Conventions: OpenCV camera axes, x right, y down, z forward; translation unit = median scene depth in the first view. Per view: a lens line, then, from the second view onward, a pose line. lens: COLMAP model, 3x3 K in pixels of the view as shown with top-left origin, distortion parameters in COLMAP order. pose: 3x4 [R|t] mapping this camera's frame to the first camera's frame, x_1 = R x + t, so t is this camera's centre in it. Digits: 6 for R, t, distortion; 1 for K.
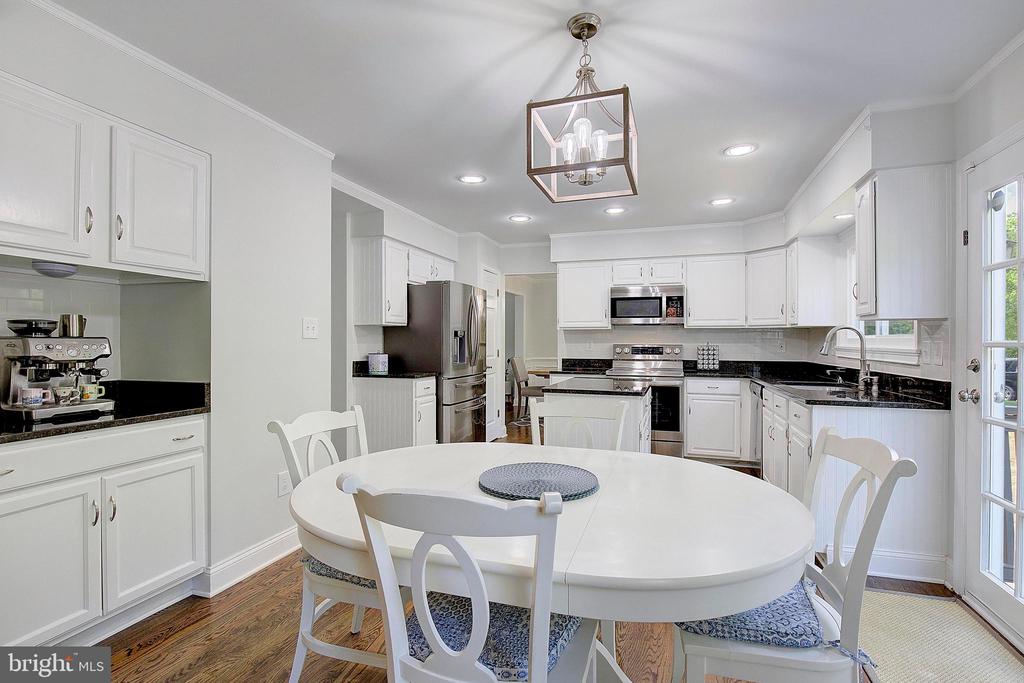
lens RADIAL K [[470.8, 0, 520.1], [0, 470.8, 340.9], [0, 0, 1]] dist [-0.017386, -0.000429]
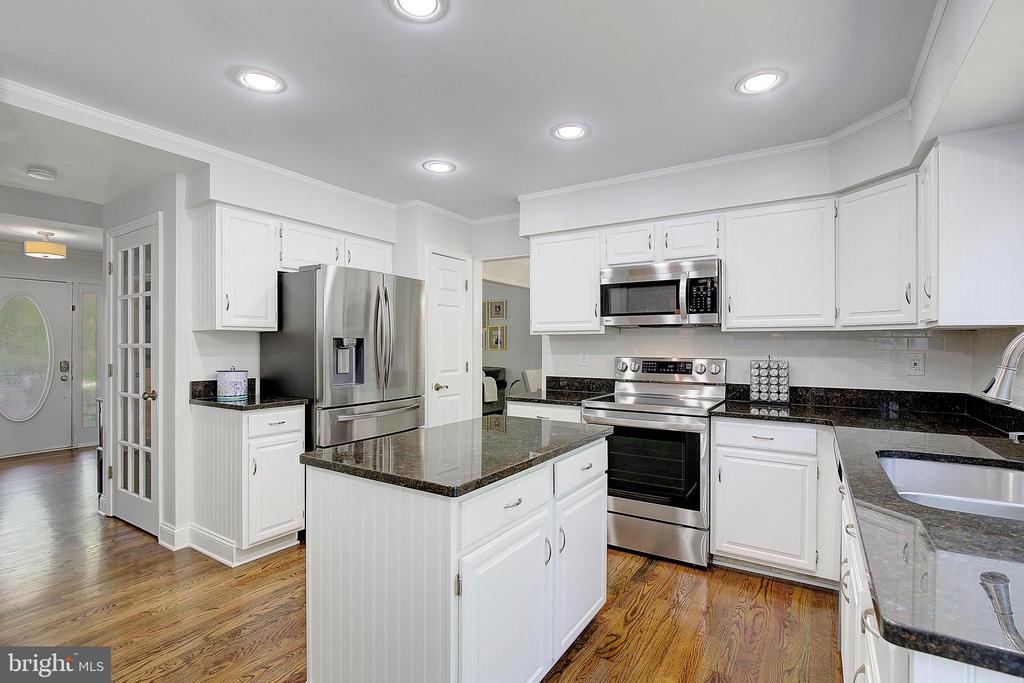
lens RADIAL K [[470.8, 0, 506.3], [0, 470.8, 345.6], [0, 0, 1]] dist [-0.017386, -0.000429]
pose [[0.965151, 0.000554, -0.261695, 0.245353], [-0.000116, 0.999999, 0.001692, -0.010334], [0.261695, -0.001602, 0.965149, 0.361777]]
